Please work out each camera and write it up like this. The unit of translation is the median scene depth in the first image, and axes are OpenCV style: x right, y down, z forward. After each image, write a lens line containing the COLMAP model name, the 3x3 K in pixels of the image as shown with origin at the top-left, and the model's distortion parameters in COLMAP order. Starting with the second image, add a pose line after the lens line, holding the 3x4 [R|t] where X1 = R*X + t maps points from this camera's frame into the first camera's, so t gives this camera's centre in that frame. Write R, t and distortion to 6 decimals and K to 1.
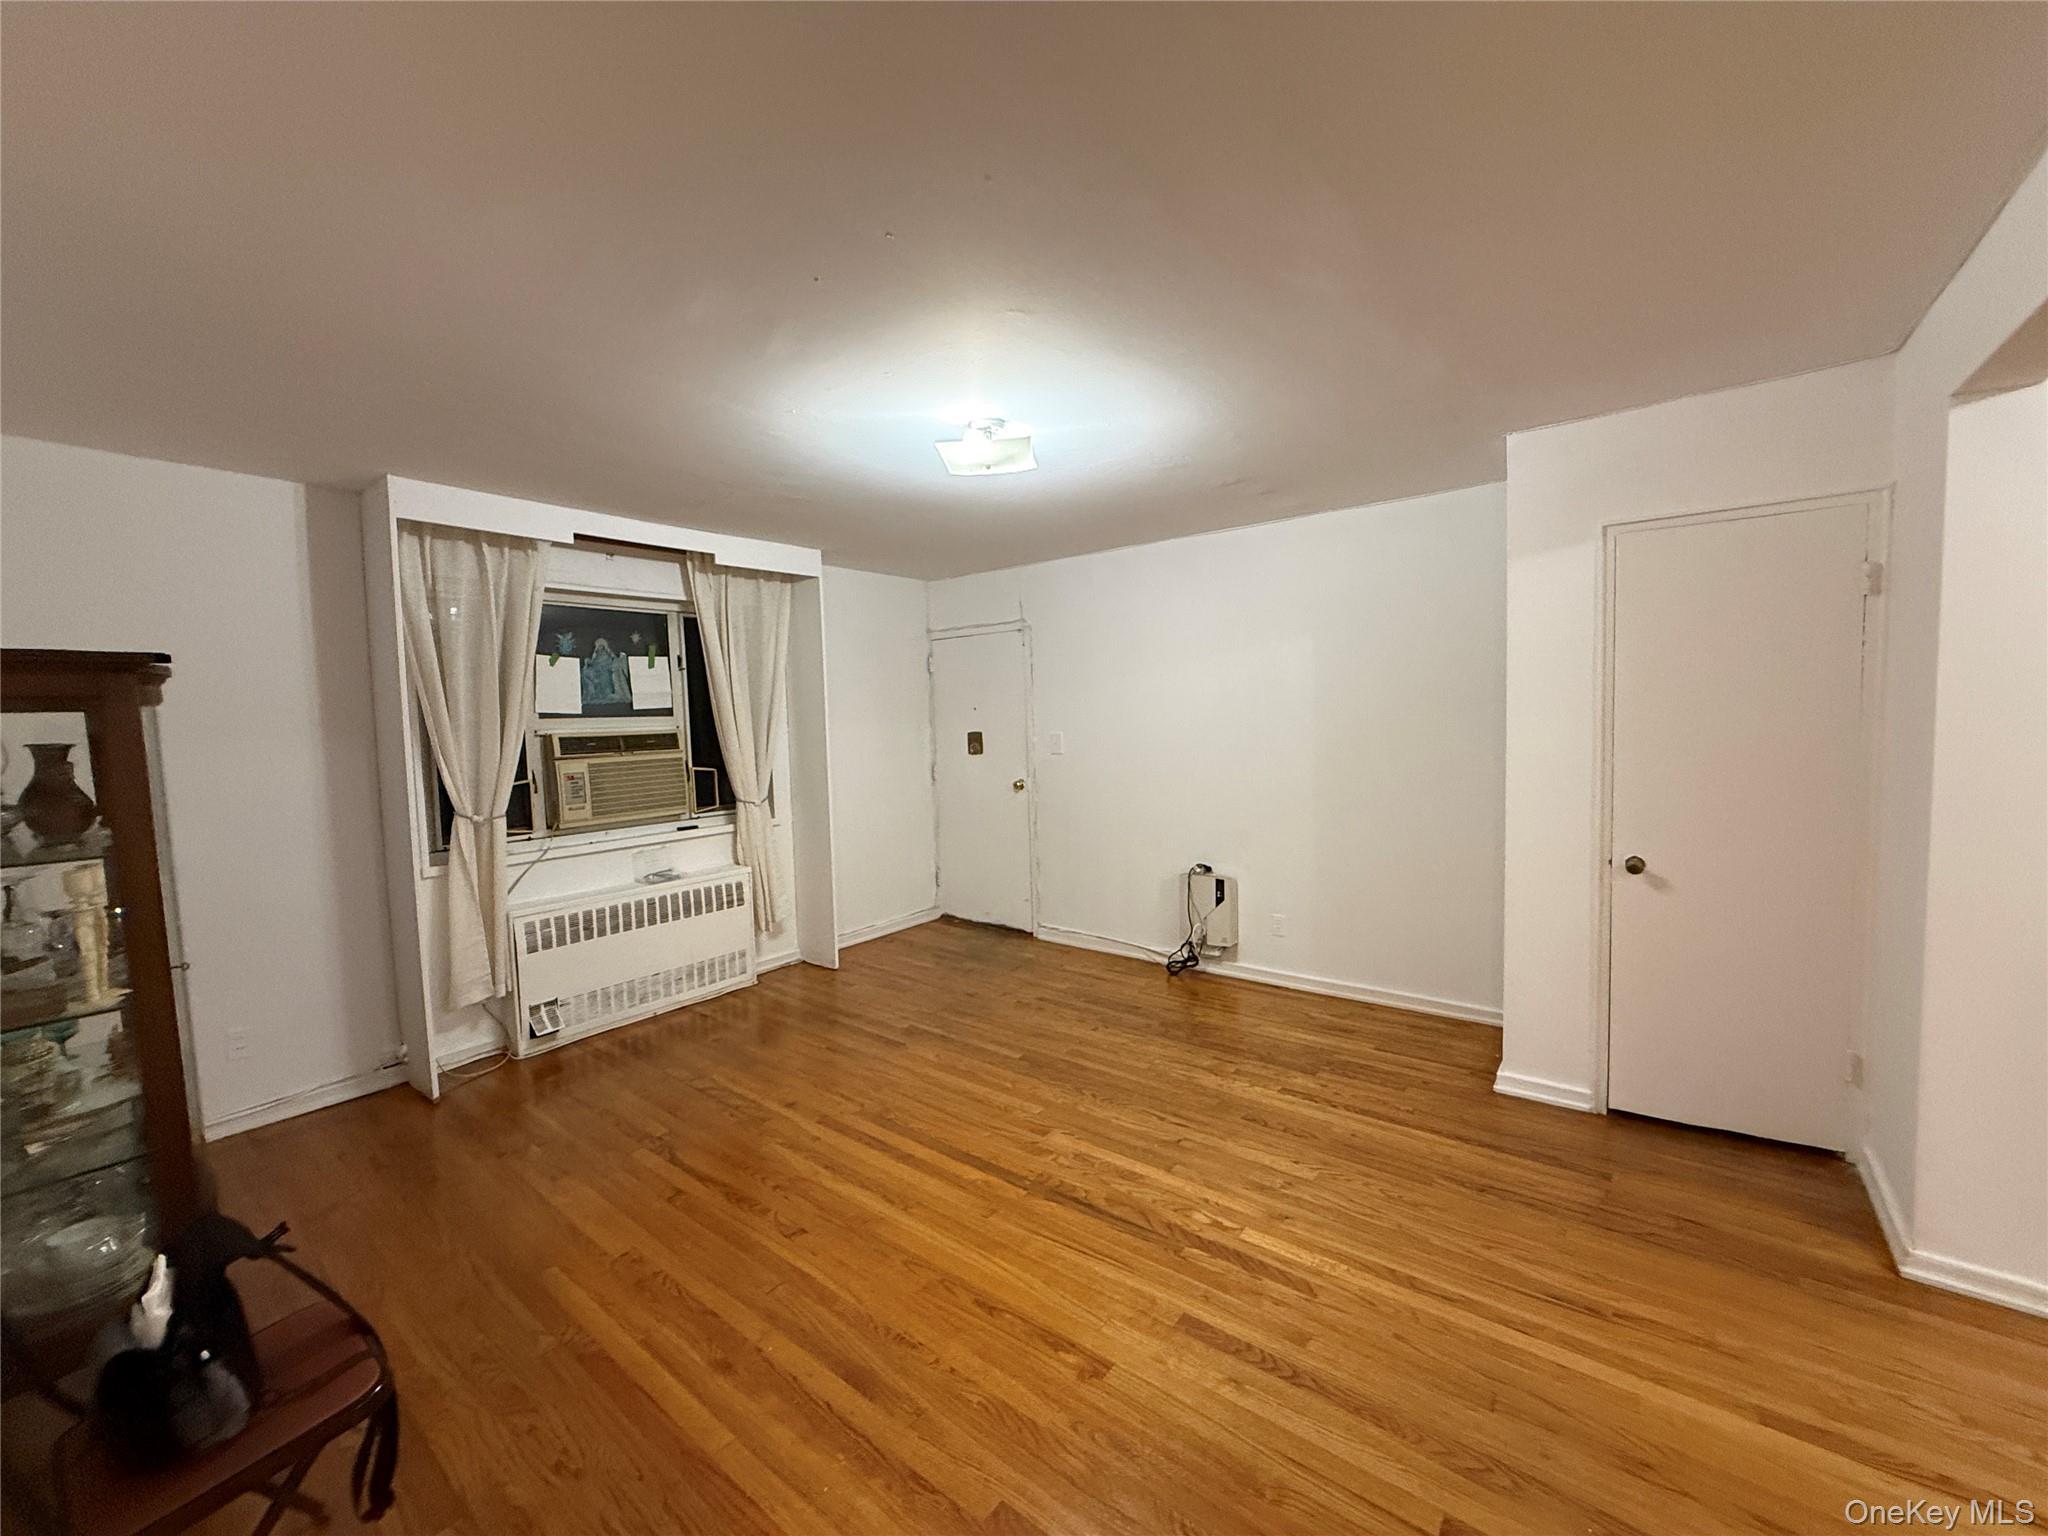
lens RADIAL K [[813.7, 0, 1022.0], [0, 813.7, 769.9], [0, 0, 1]] dist [0.001278, 0.000086]
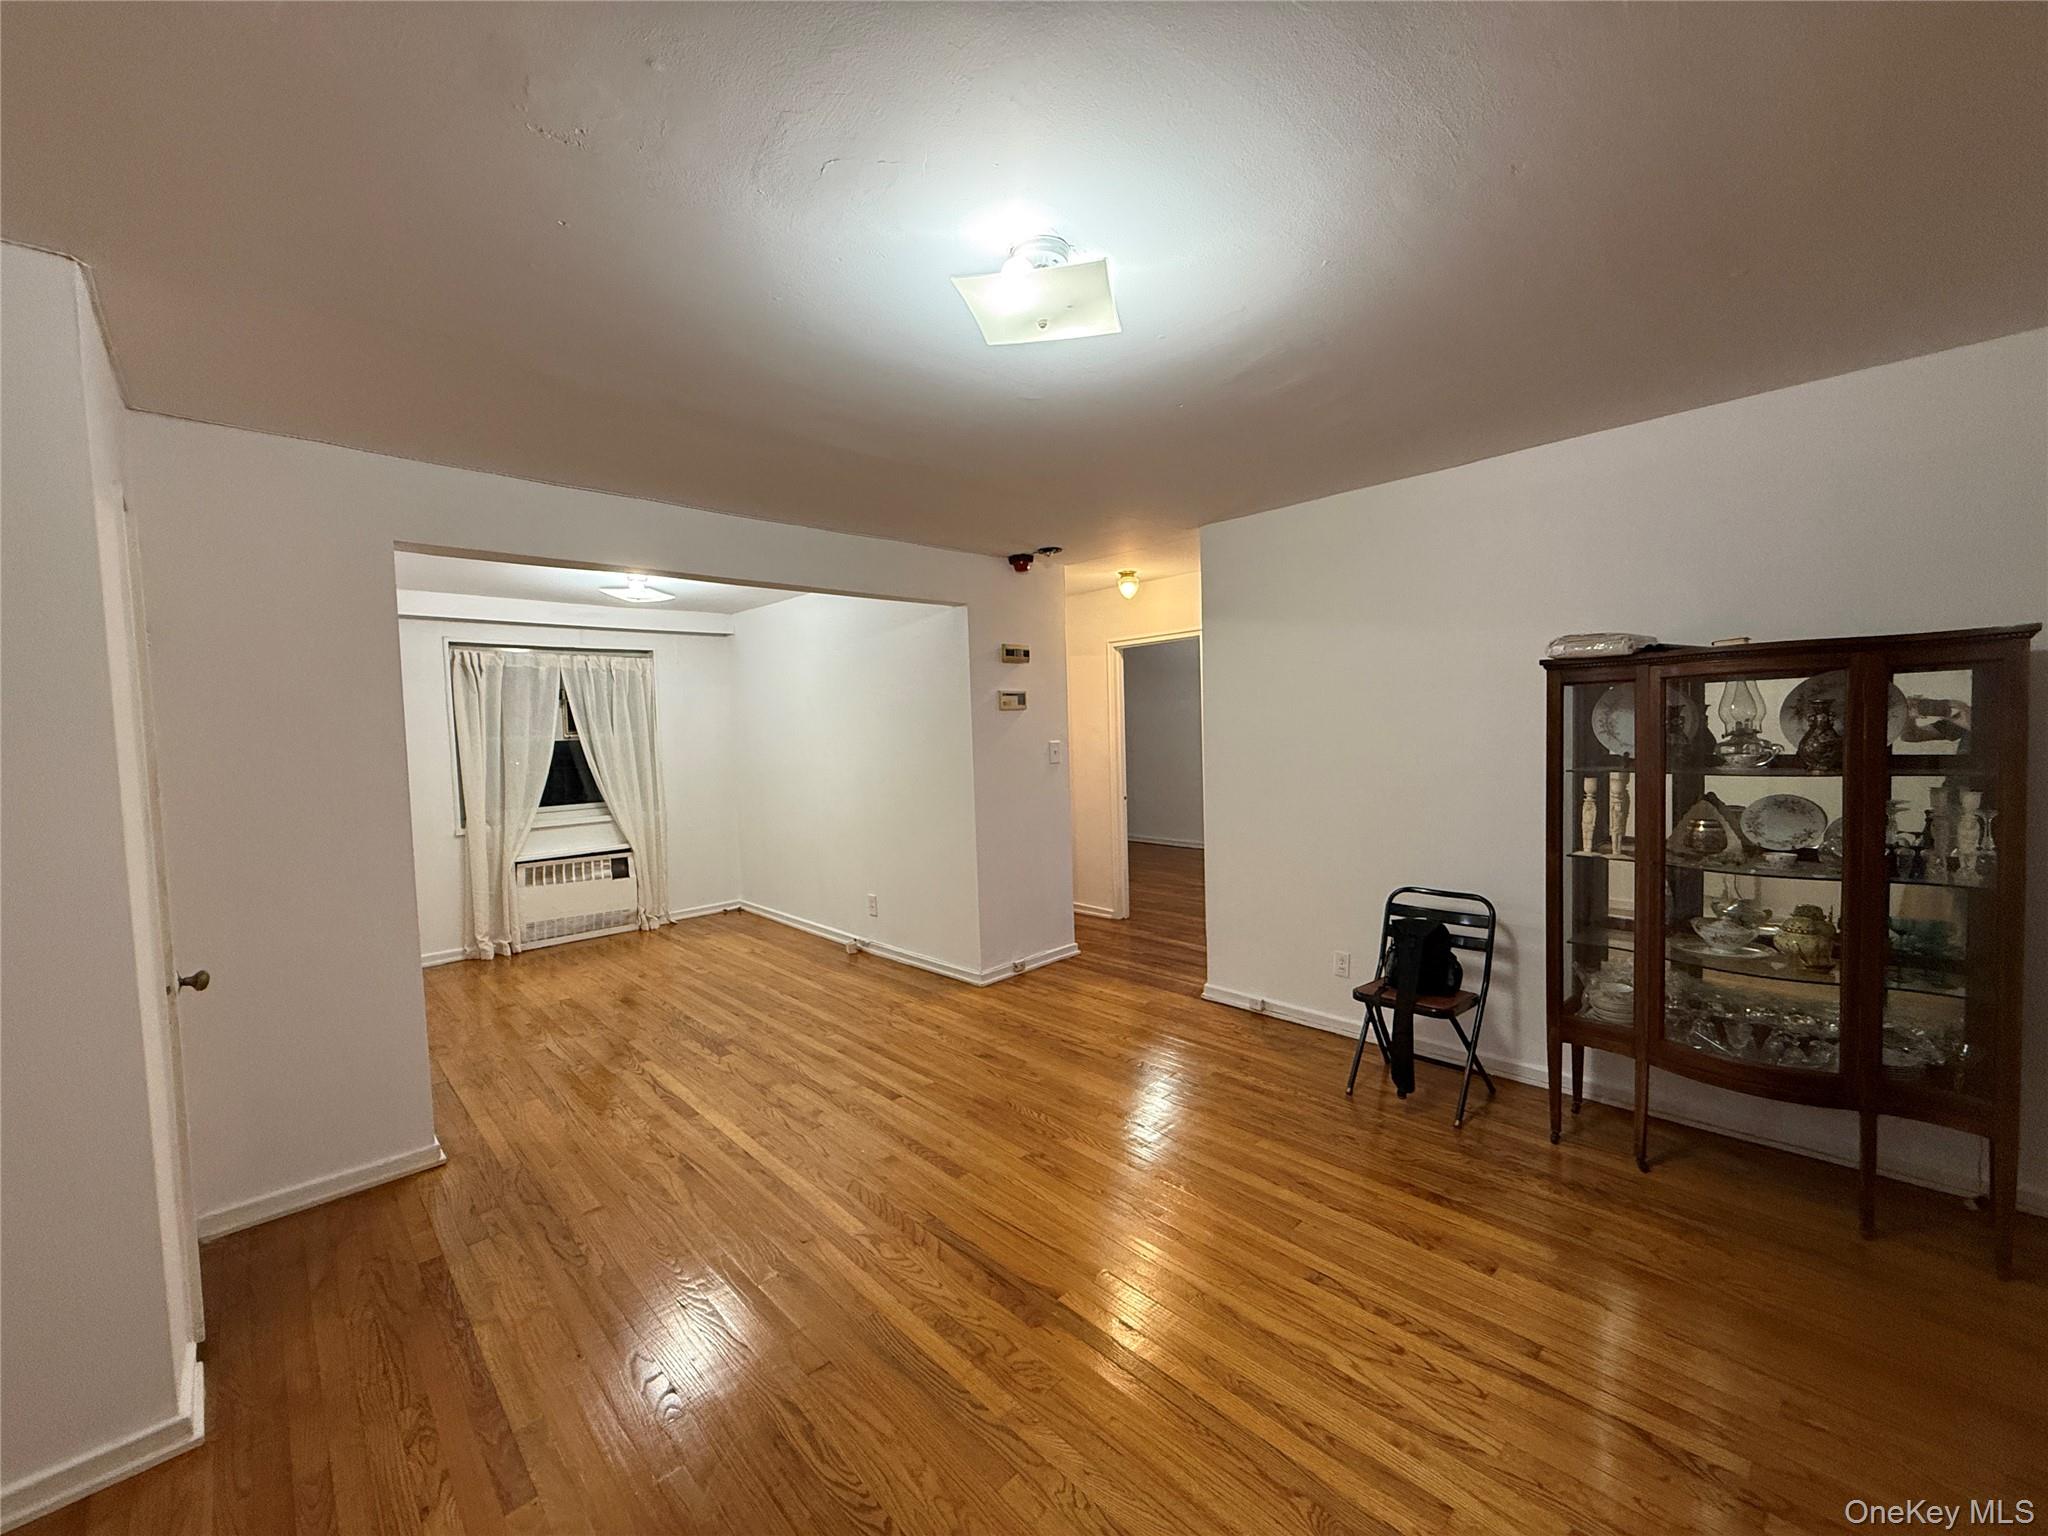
lens RADIAL K [[813.7, 0, 1022.0], [0, 813.7, 769.9], [0, 0, 1]] dist [0.001278, 0.000086]
pose [[-0.989507, 0.053066, 0.134389, -0.083935], [0.068813, 0.990935, 0.115379, -0.098349], [-0.127048, 0.123416, -0.984189, 1.529134]]
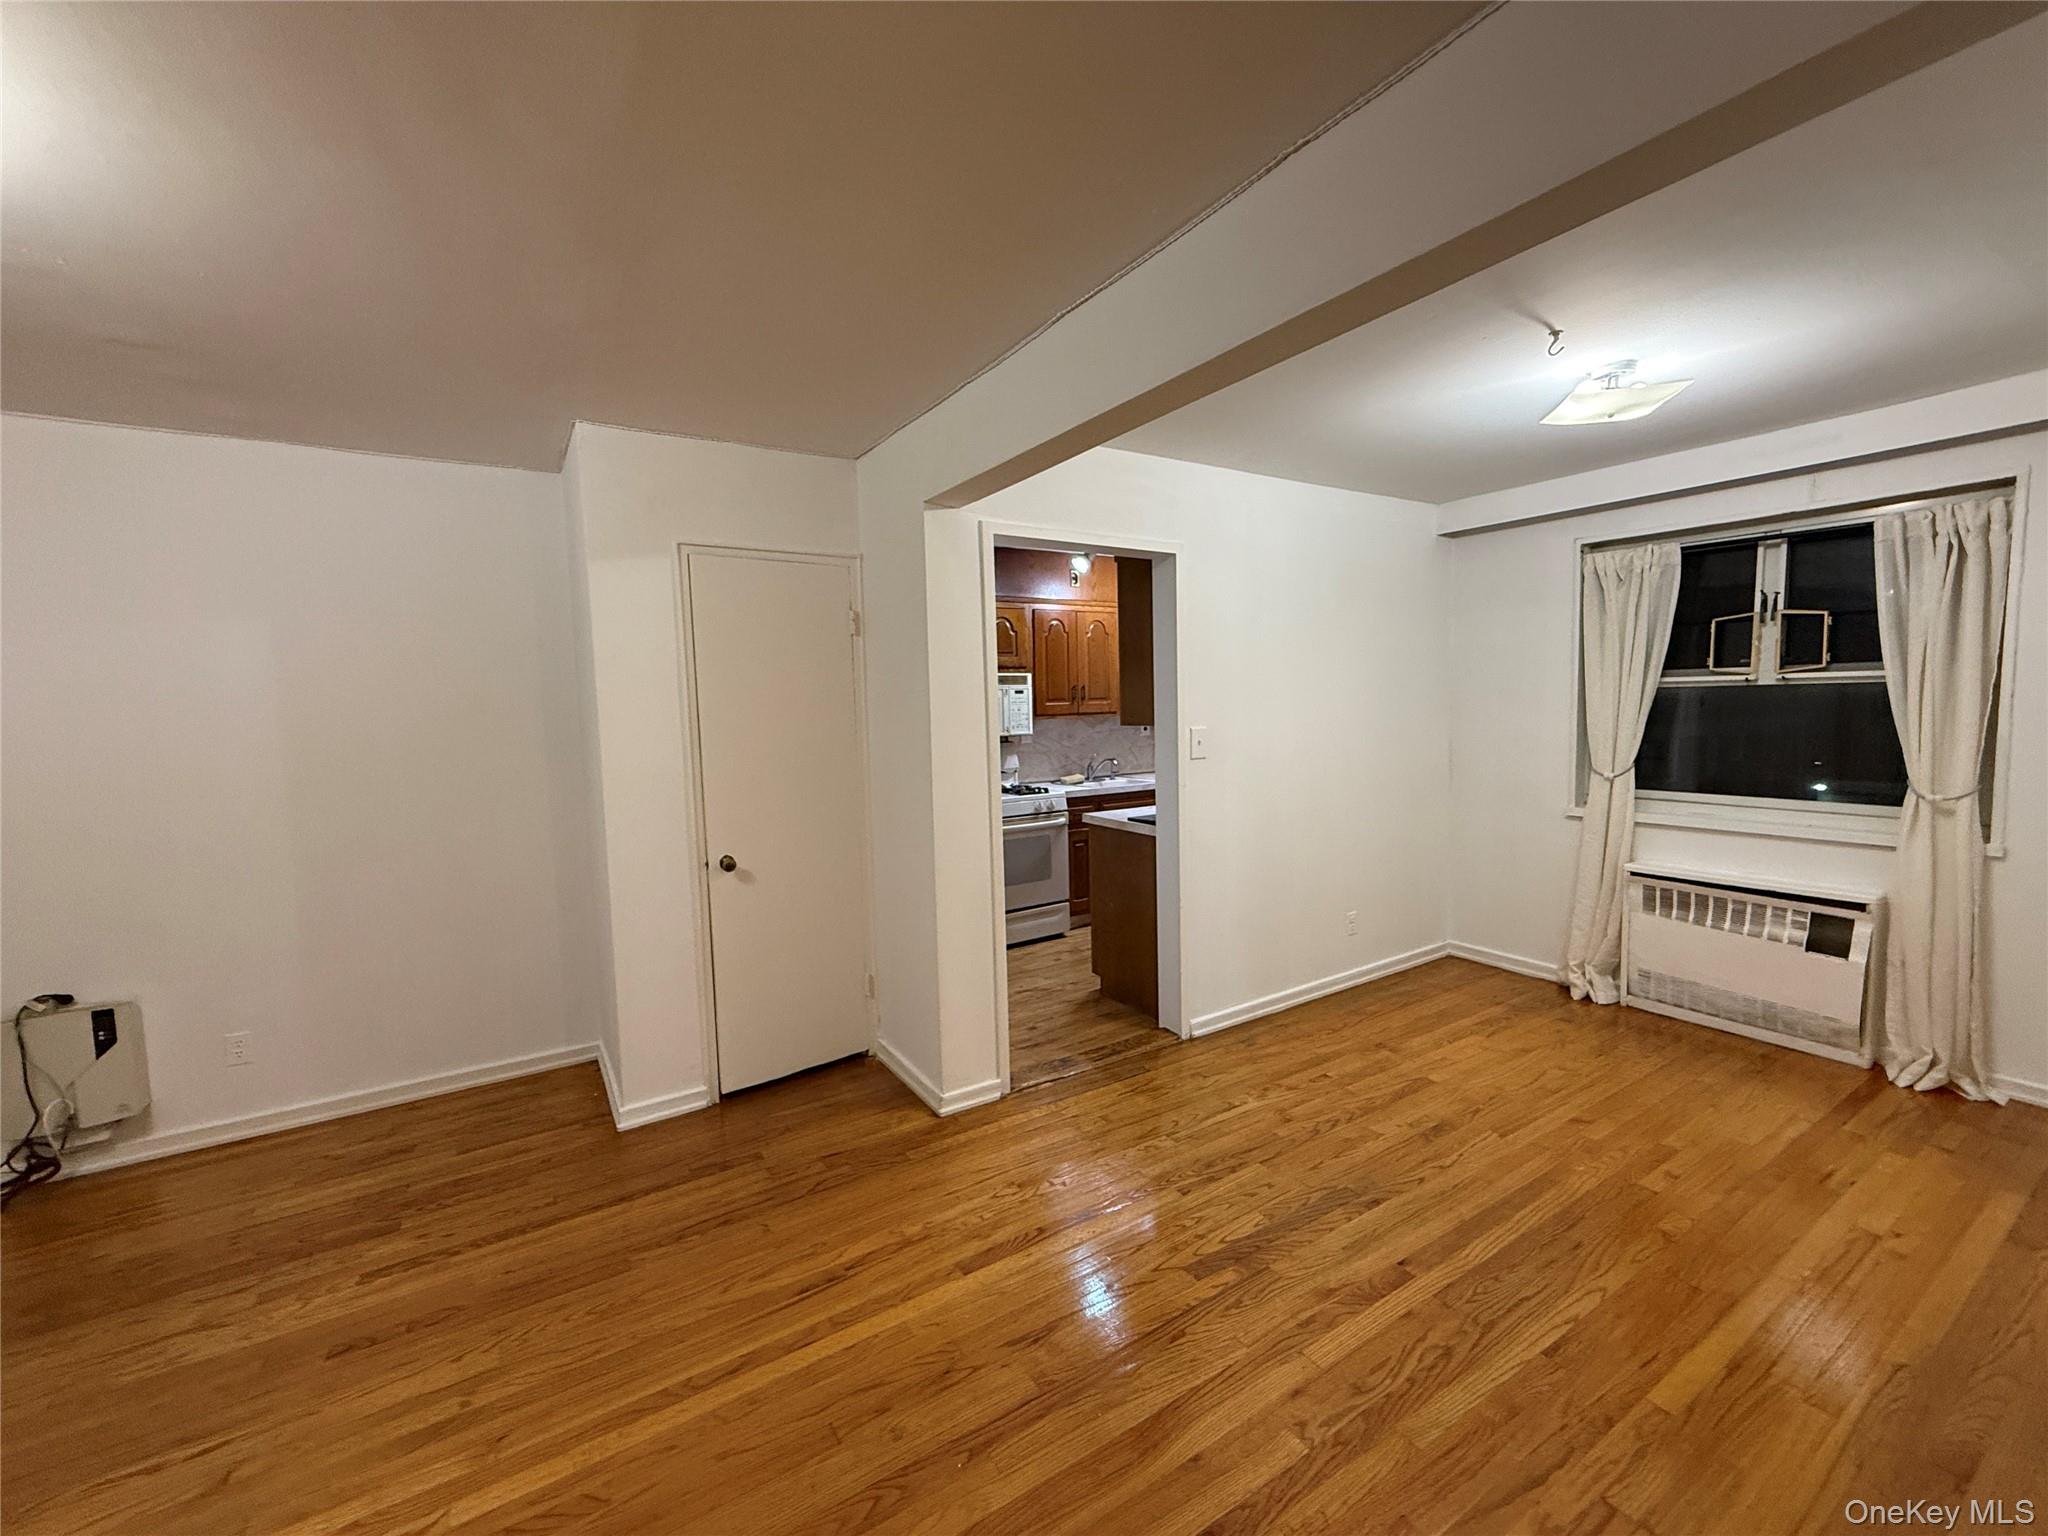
lens RADIAL K [[819.6, 0, 1015.6], [0, 819.6, 766.1], [0, 0, 1]] dist [0.000791, -0.000214]
pose [[0.336219, -0.054841, 0.940186, -0.131346], [0.076820, 0.996573, 0.030659, -0.015126], [-0.938646, 0.061917, 0.339279, 0.250293]]
